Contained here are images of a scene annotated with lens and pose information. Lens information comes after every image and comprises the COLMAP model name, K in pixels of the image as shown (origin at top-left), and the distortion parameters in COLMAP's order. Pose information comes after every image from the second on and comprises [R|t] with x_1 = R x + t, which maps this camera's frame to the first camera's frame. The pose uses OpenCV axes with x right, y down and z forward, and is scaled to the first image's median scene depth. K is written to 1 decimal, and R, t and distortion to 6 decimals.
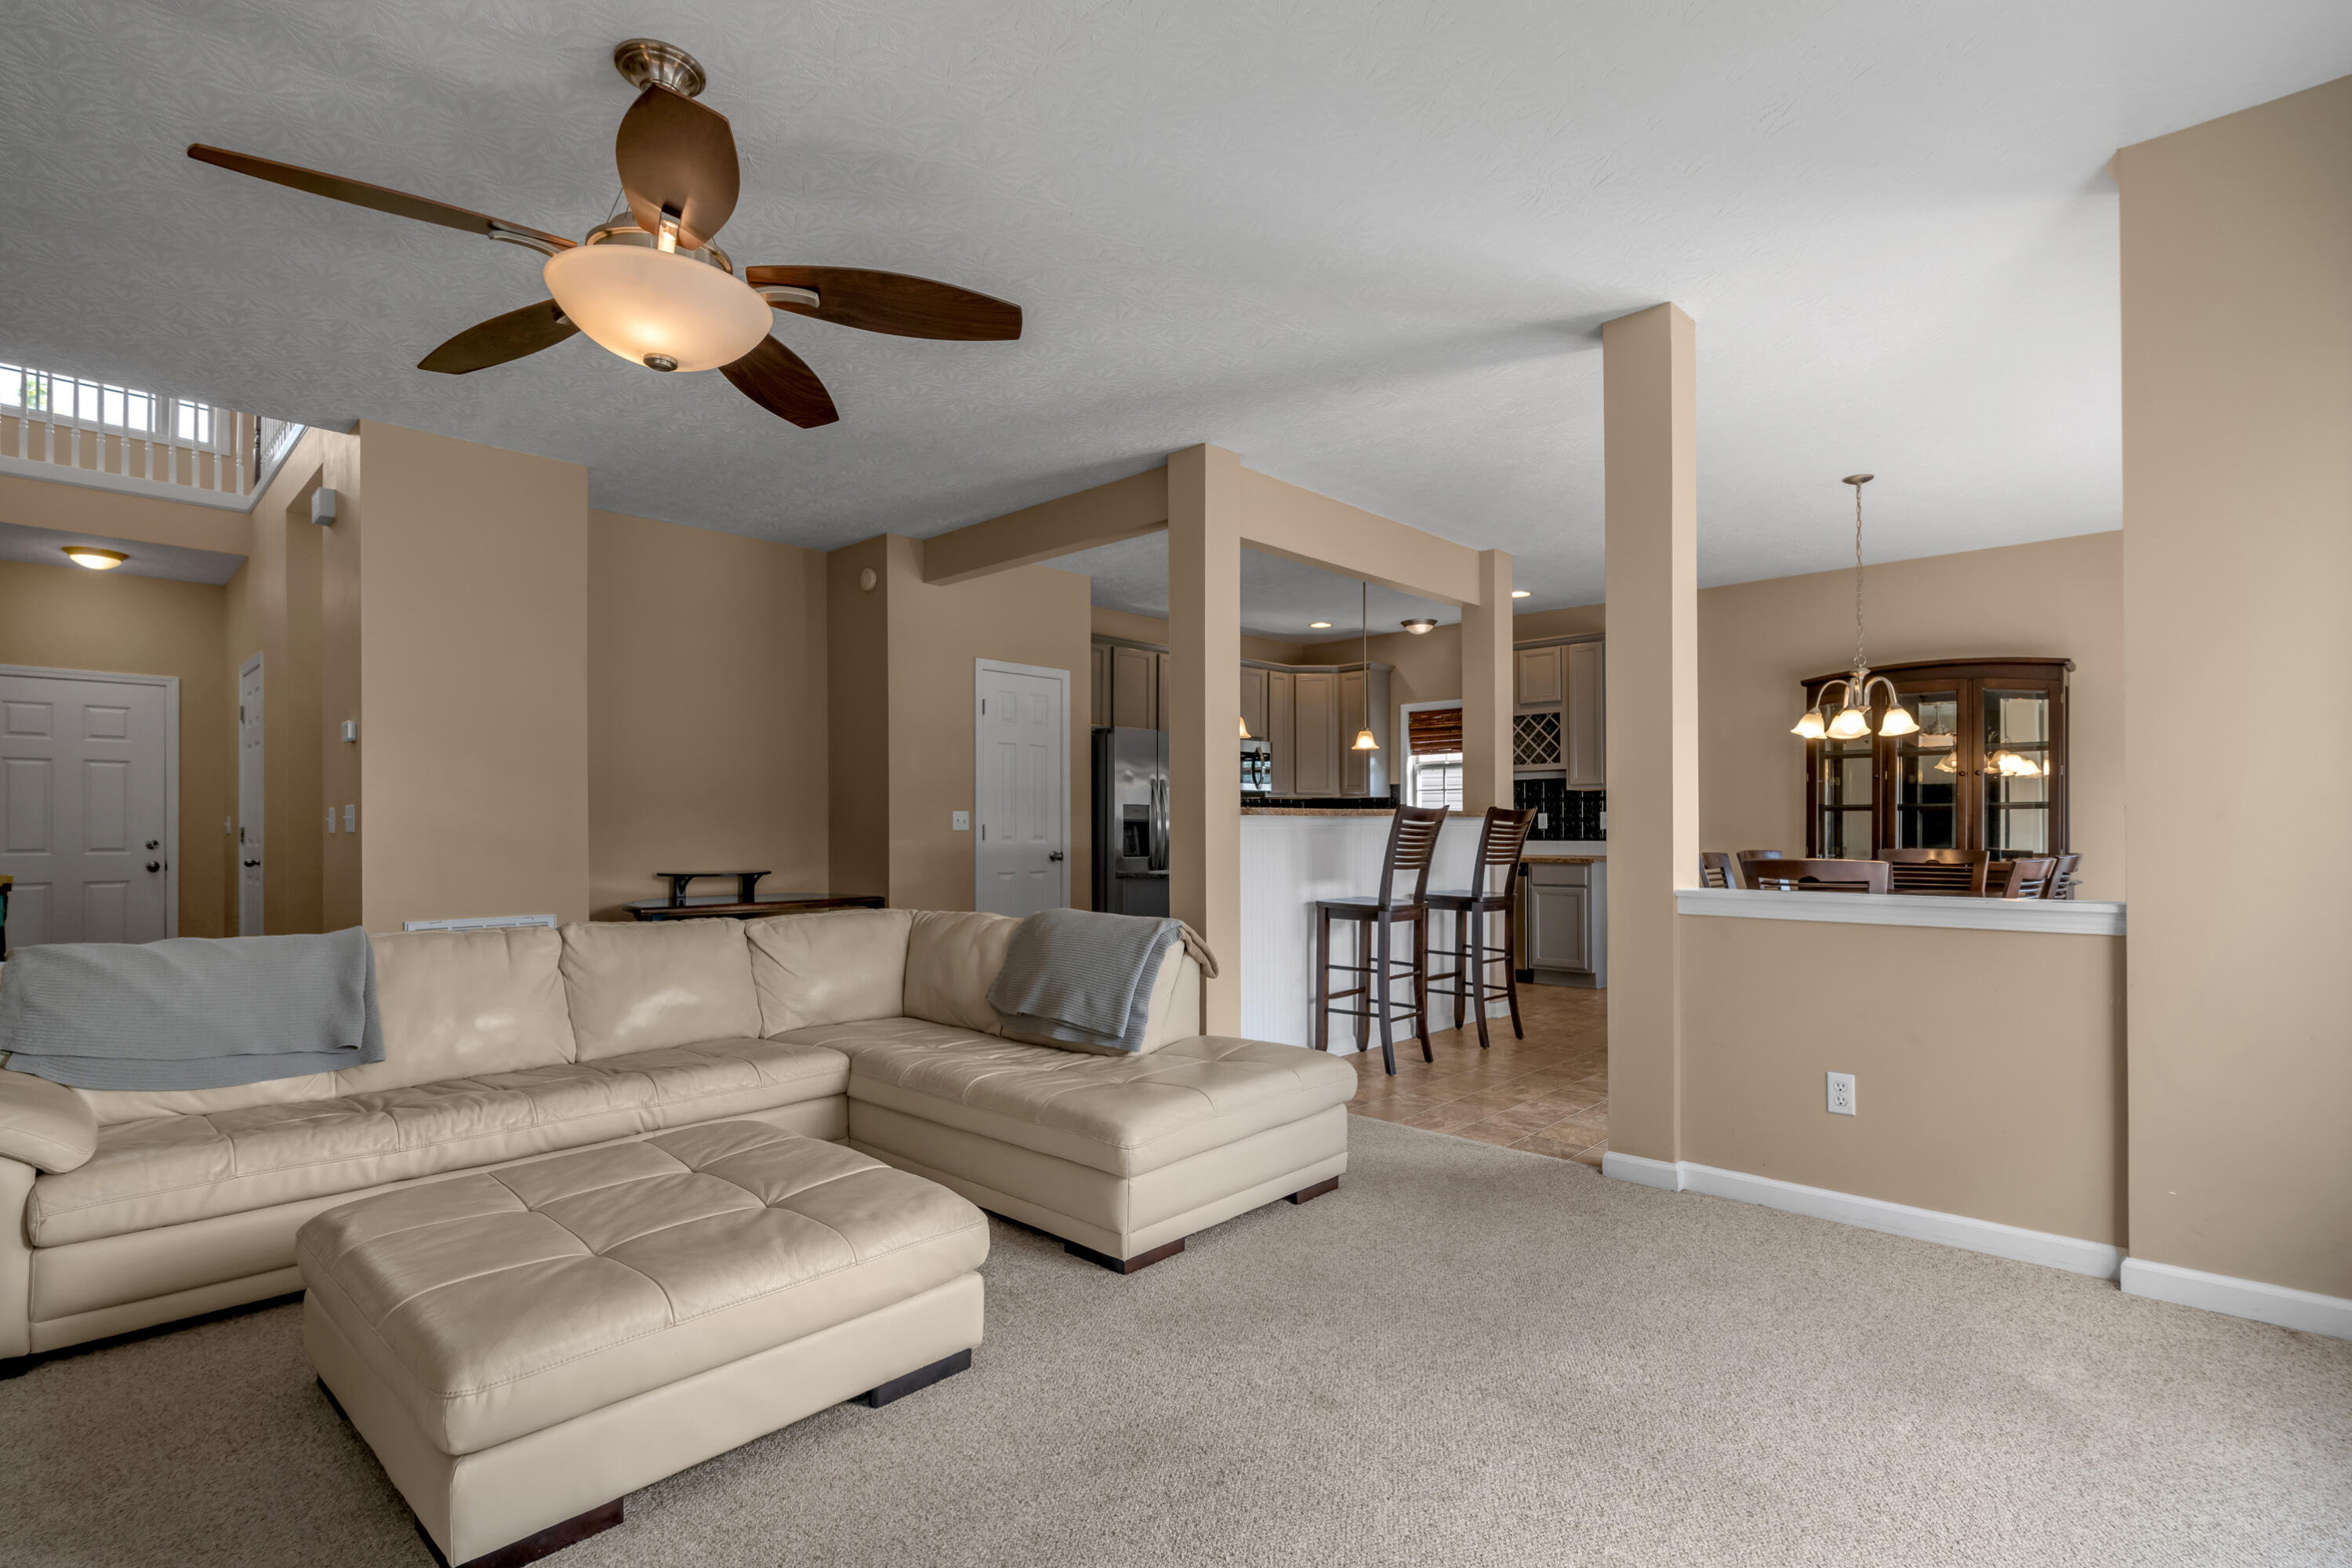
lens RADIAL K [[1099.8, 0, 1175.5], [0, 1099.8, 832.2], [0, 0, 1]] dist [-0.009906, -0.000320]
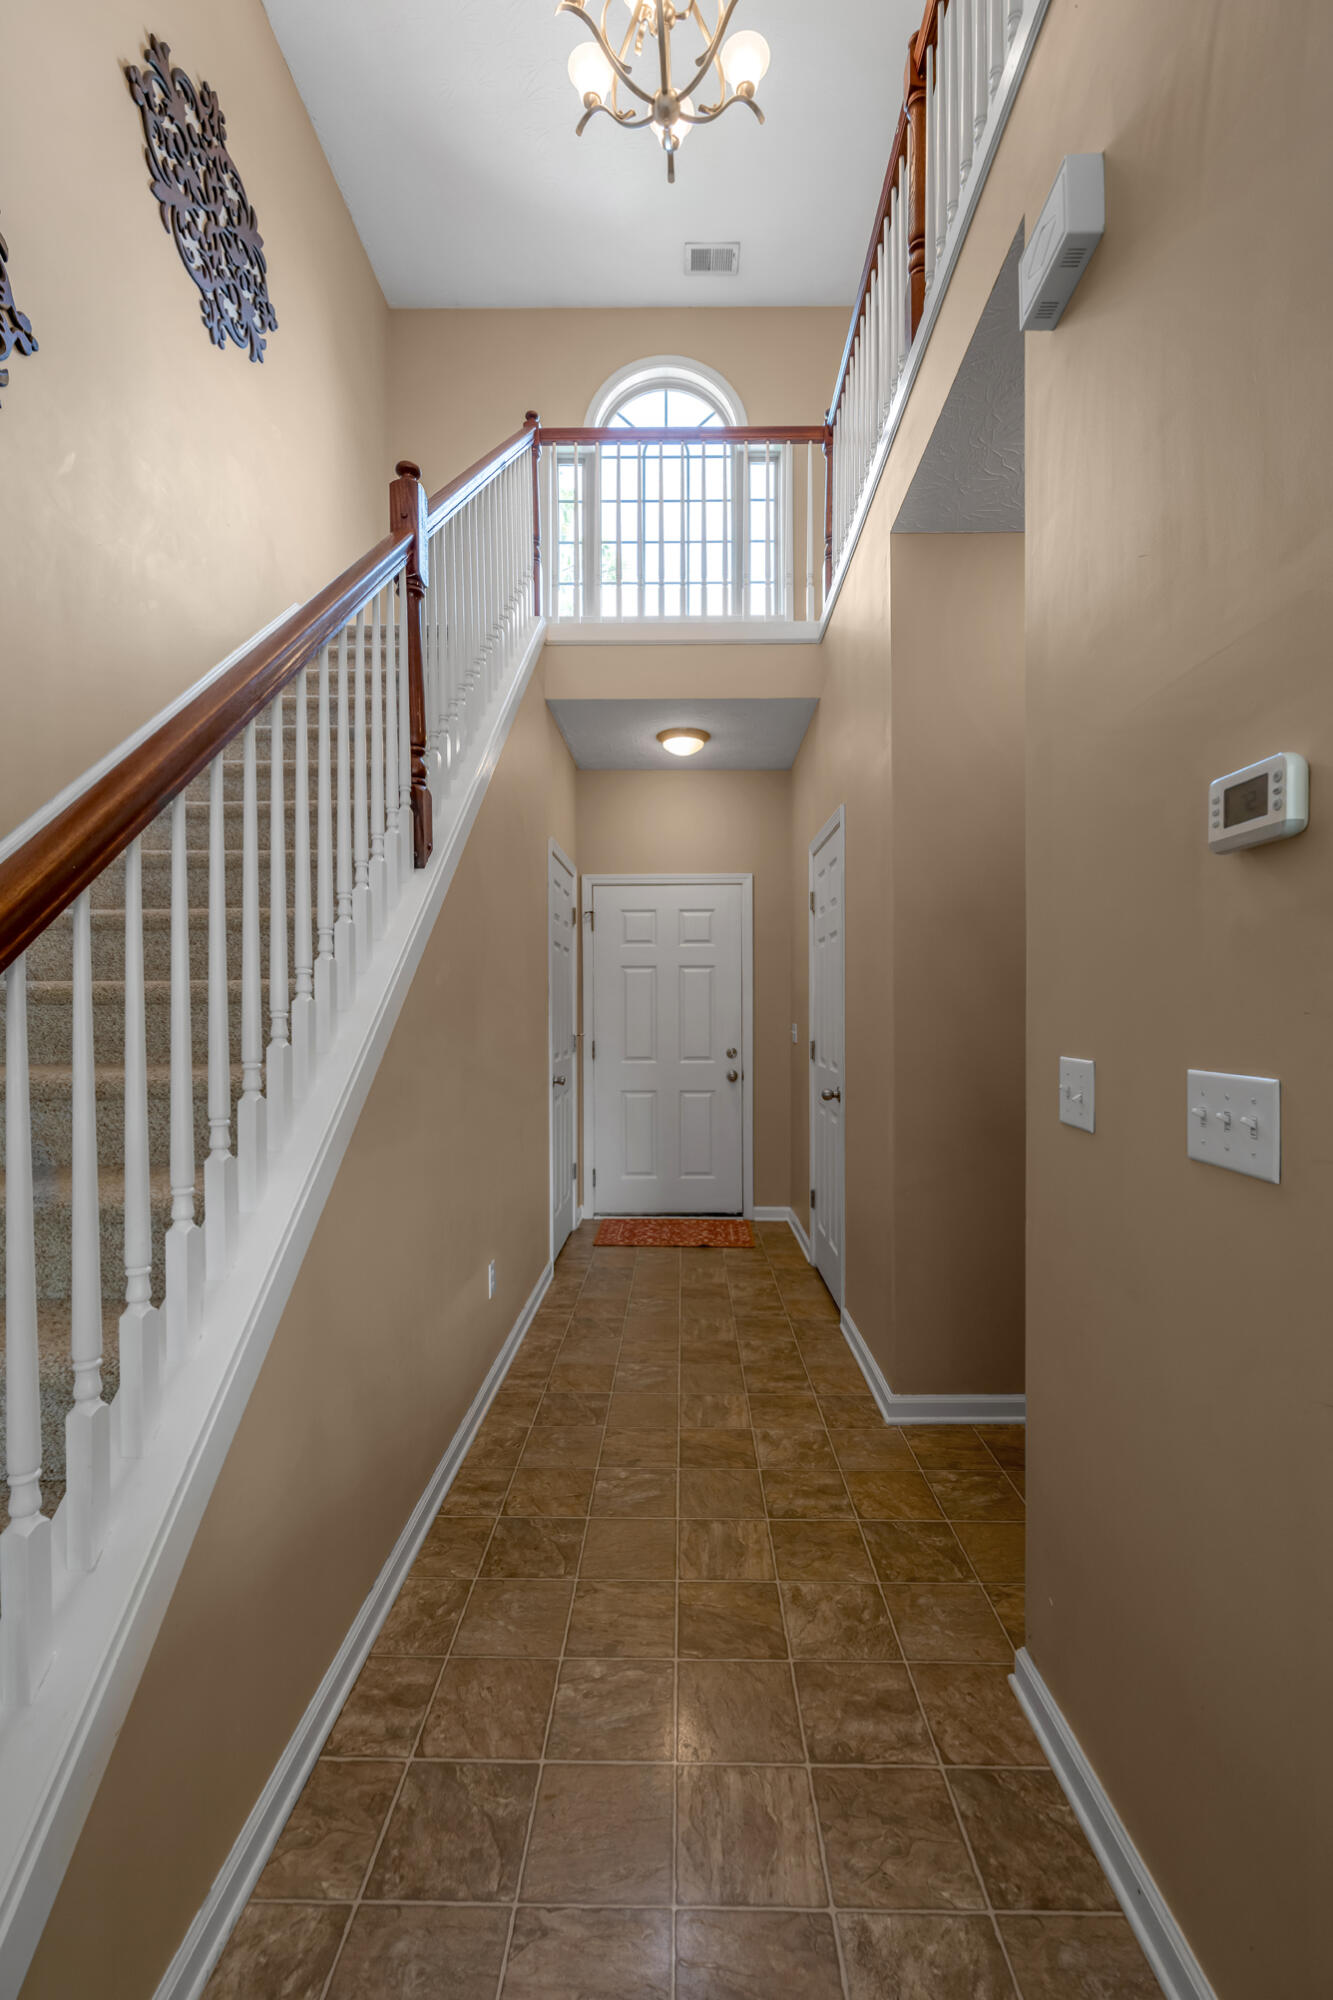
lens RADIAL K [[791.8, 0, 670.5], [0, 791.8, 1011.8], [0, 0, 1]] dist [-0.008641, 0.000377]
pose [[0.671083, 0.001435, -0.741381, -0.490099], [0.002603, 0.999987, 0.004292, -0.028892], [0.741378, -0.004811, 0.671071, 0.526208]]
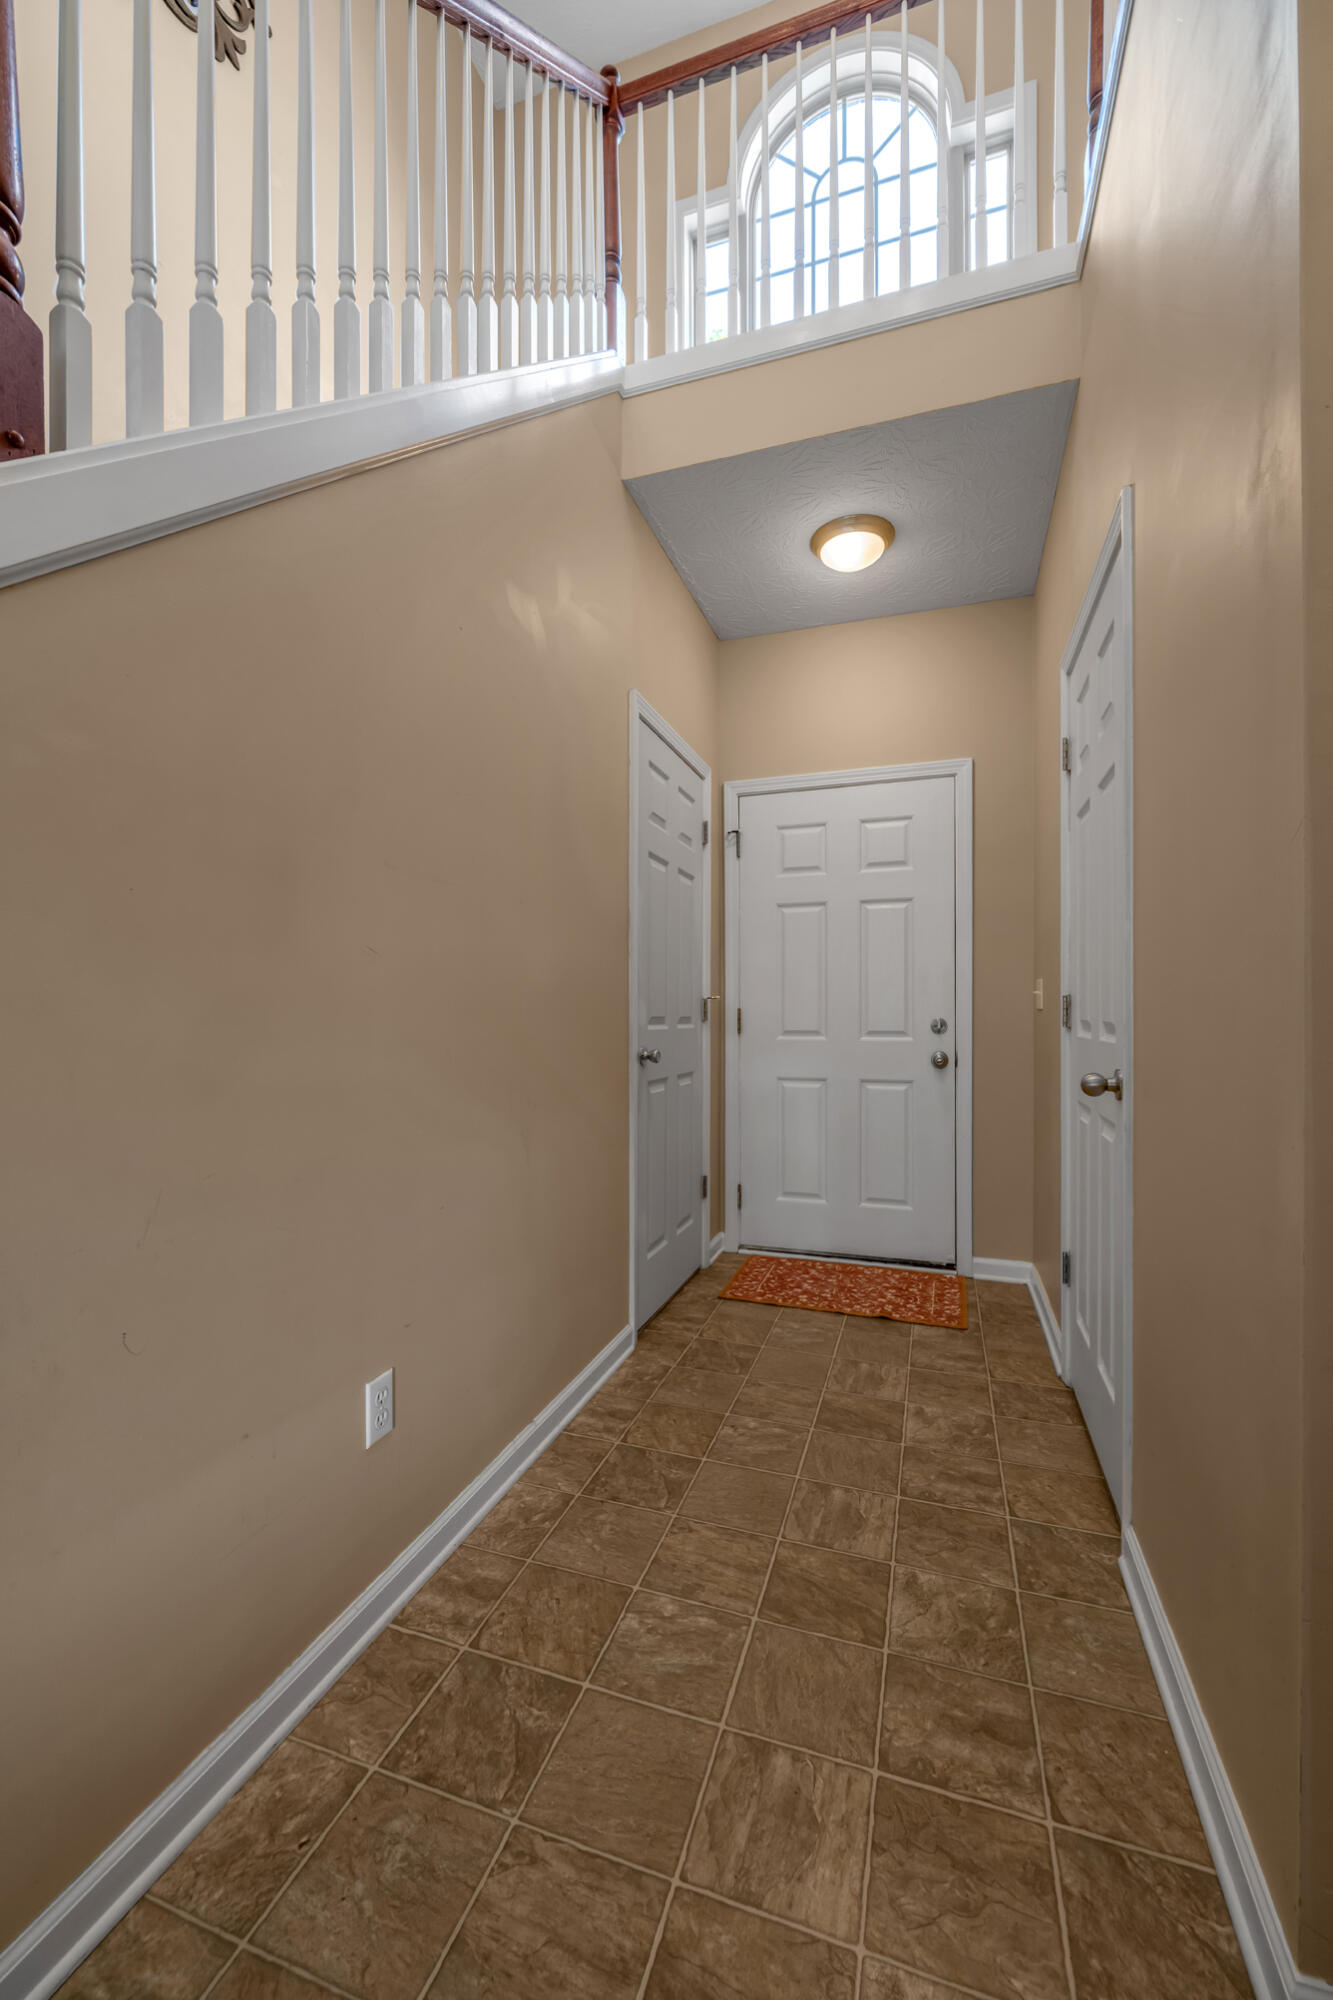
lens RADIAL K [[791.8, 0, 670.5], [0, 791.8, 1011.8], [0, 0, 1]] dist [-0.008641, 0.000377]
pose [[0.420606, 0.004429, -0.907232, -0.616106], [0.003728, 0.999971, 0.006610, -0.000651], [0.907236, -0.006162, 0.420578, 0.698067]]
